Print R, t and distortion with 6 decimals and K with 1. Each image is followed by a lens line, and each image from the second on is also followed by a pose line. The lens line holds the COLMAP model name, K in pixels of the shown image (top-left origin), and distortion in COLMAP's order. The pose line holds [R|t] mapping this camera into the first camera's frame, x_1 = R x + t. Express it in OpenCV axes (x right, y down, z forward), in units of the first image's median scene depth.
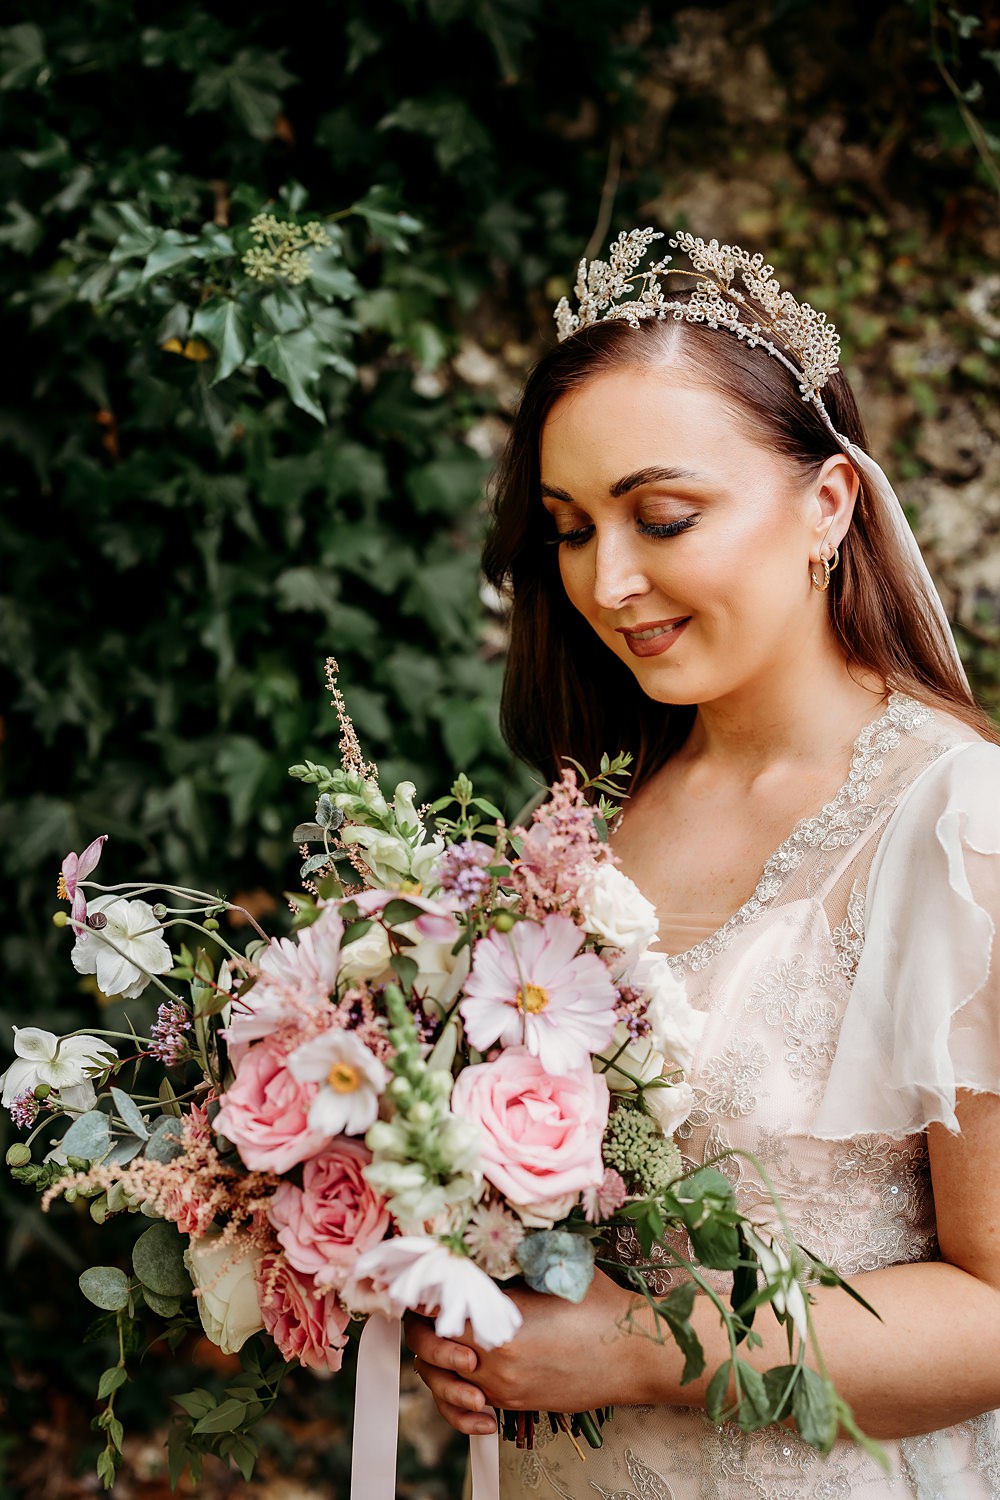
lens RADIAL K [[2280.8, 0, 504.9], [0, 2280.8, 745.3], [0, 0, 1]] dist [0.028163, -0.051044]
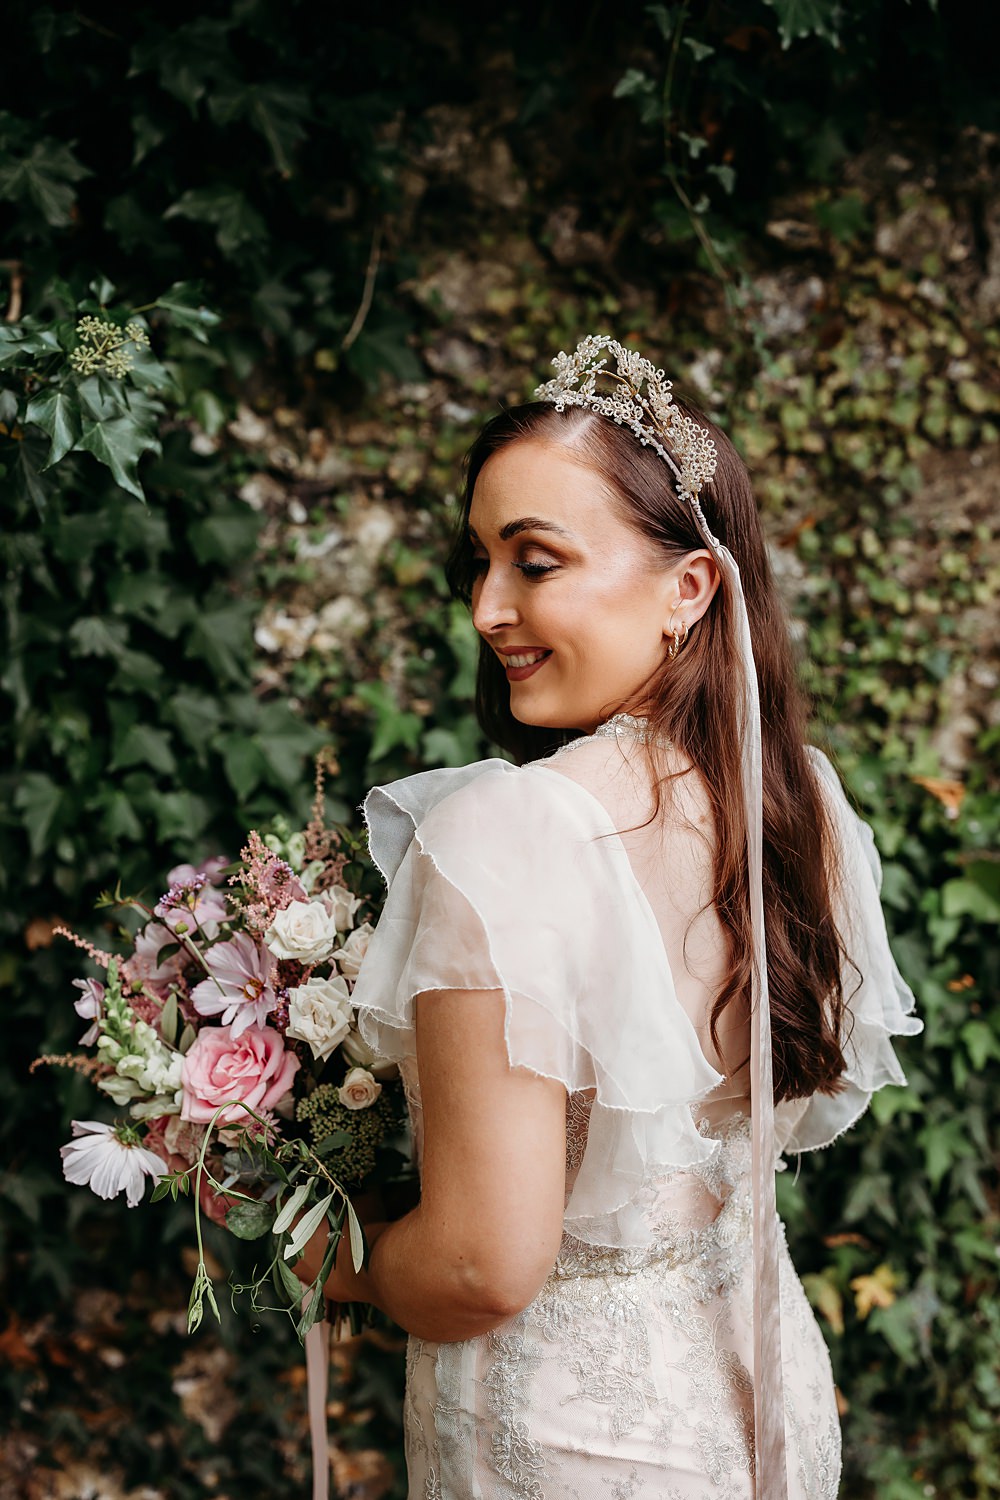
lens RADIAL K [[2280.8, 0, 504.9], [0, 2280.8, 745.3], [0, 0, 1]] dist [0.028163, -0.051044]
pose [[0.991078, -0.014077, 0.132540, -0.039559], [0.014095, 0.999900, 0.000803, -0.014681], [-0.132538, 0.001072, 0.991177, -0.097811]]
